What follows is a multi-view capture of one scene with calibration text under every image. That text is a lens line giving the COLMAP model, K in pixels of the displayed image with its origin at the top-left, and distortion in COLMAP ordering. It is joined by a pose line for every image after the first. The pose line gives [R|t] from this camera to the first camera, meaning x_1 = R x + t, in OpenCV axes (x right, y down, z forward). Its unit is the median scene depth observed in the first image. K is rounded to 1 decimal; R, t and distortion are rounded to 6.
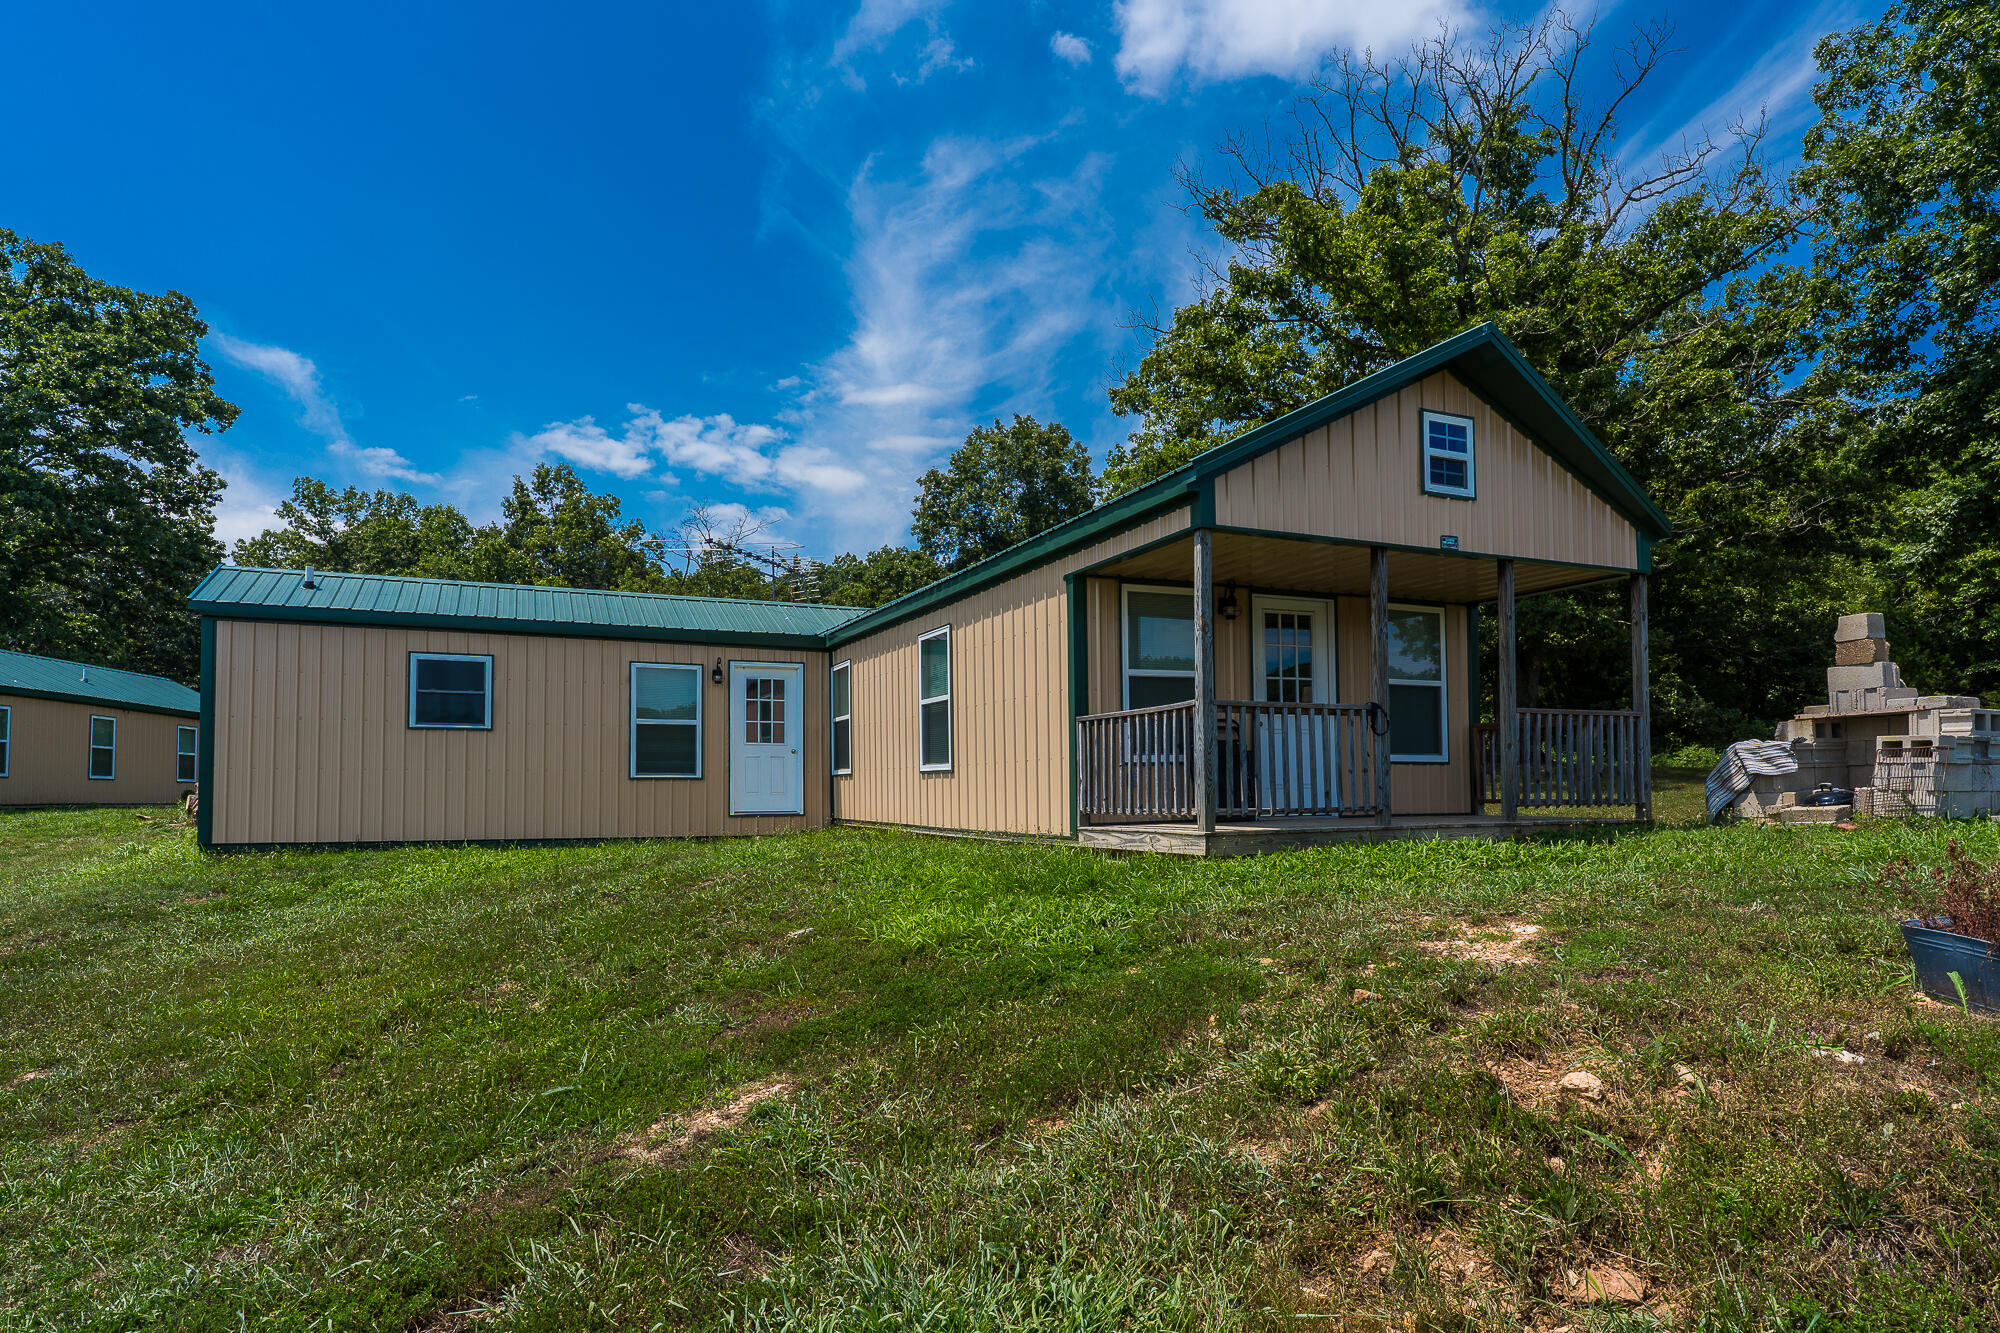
lens RADIAL K [[1120.8, 0, 998.2], [0, 1120.8, 743.6], [0, 0, 1]] dist [-0.001238, -0.000411]
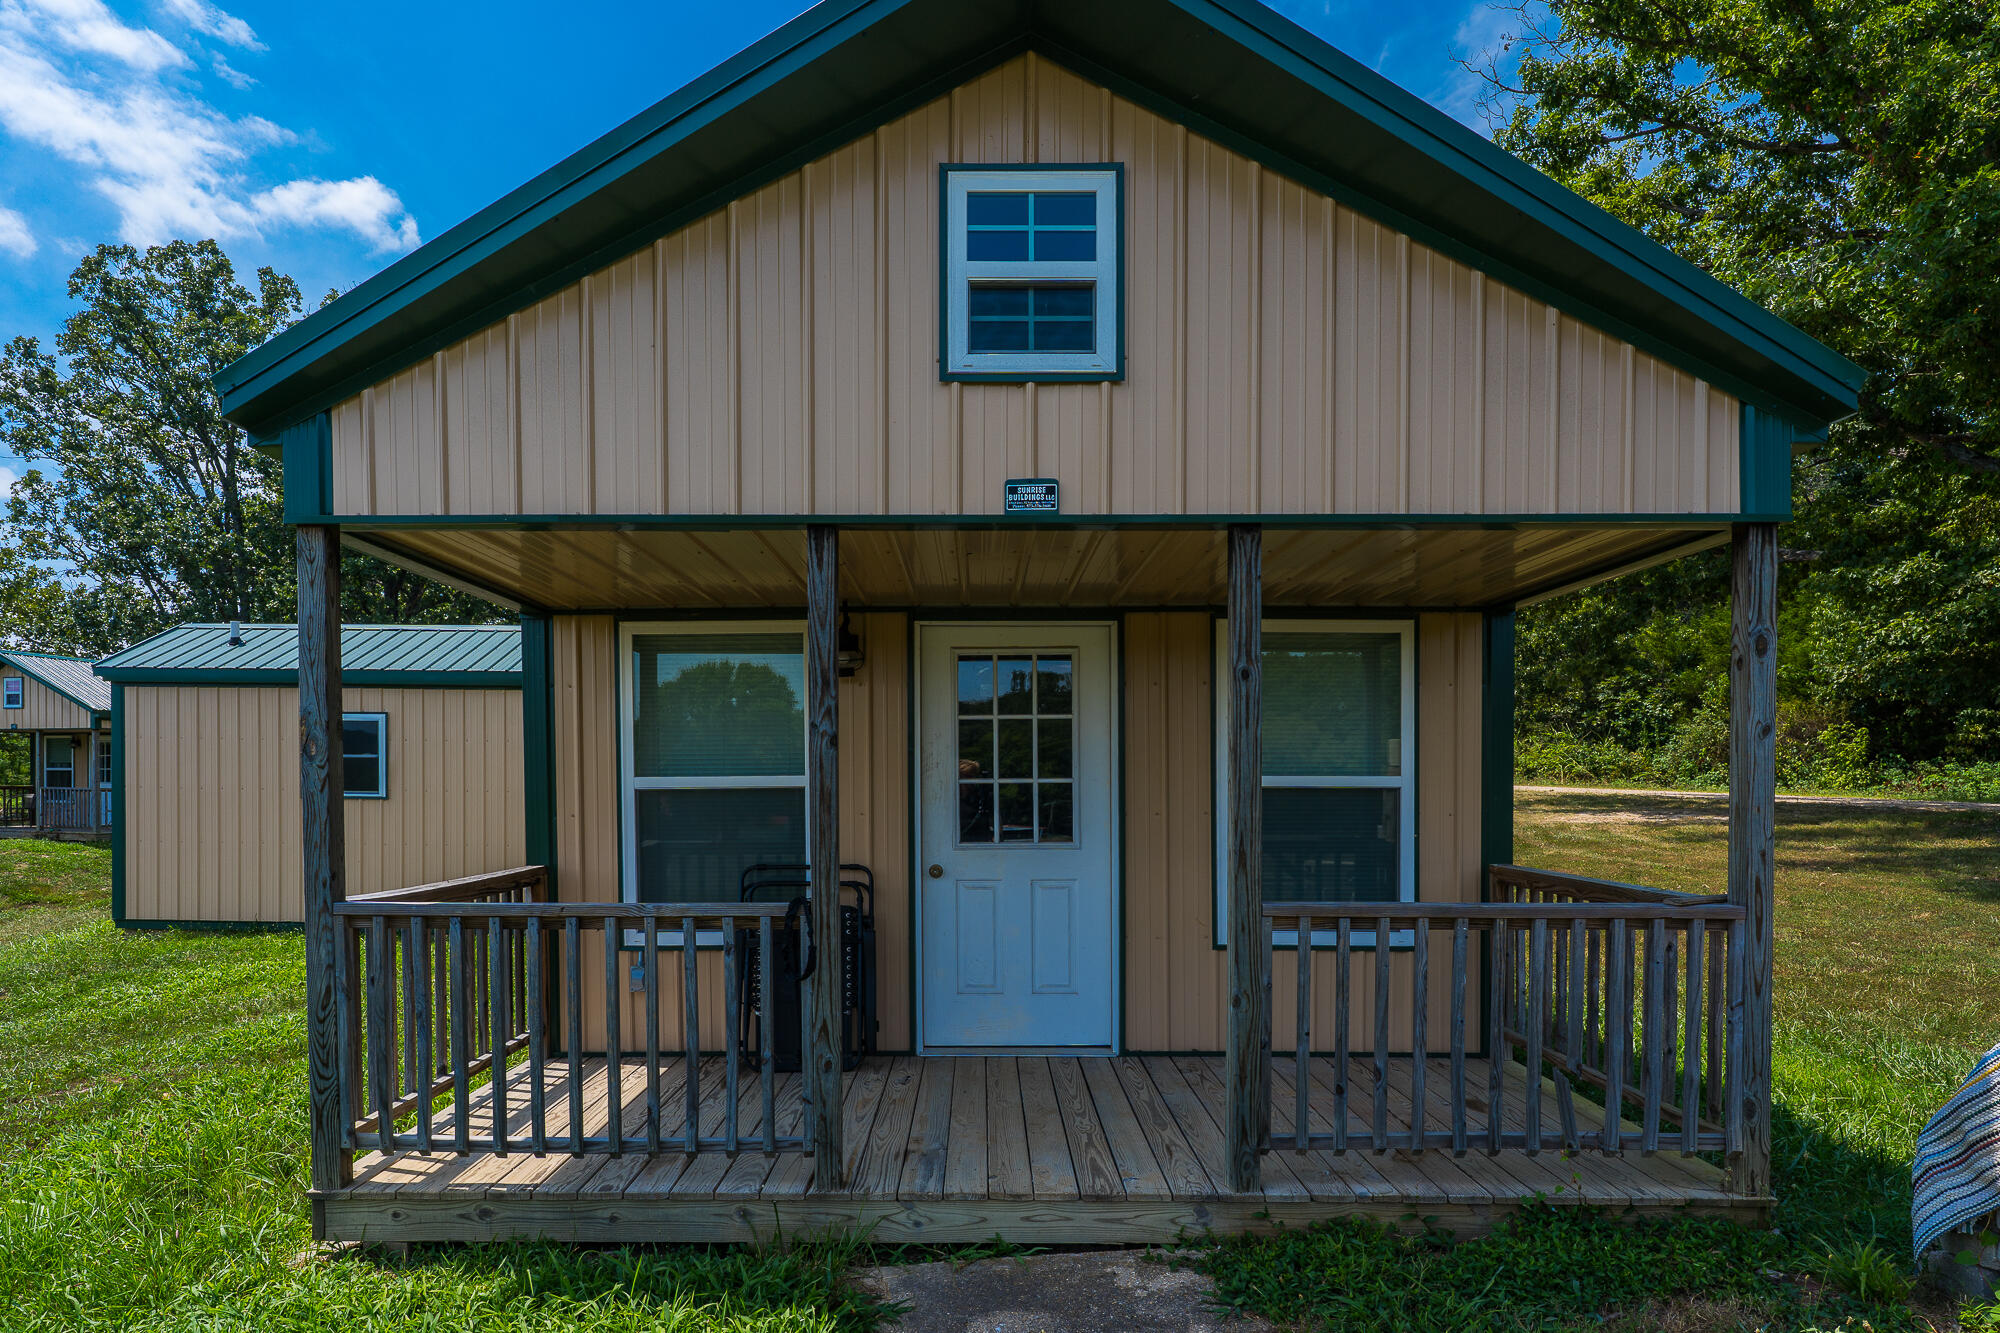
lens RADIAL K [[1149.1, 0, 993.2], [0, 1149.1, 784.6], [0, 0, 1]] dist [0.001970, 0.000297]
pose [[0.905219, 0.013803, -0.424722, 0.360610], [0.005511, 0.999007, 0.044213, -0.060849], [0.424910, -0.042363, 0.904244, 0.396335]]
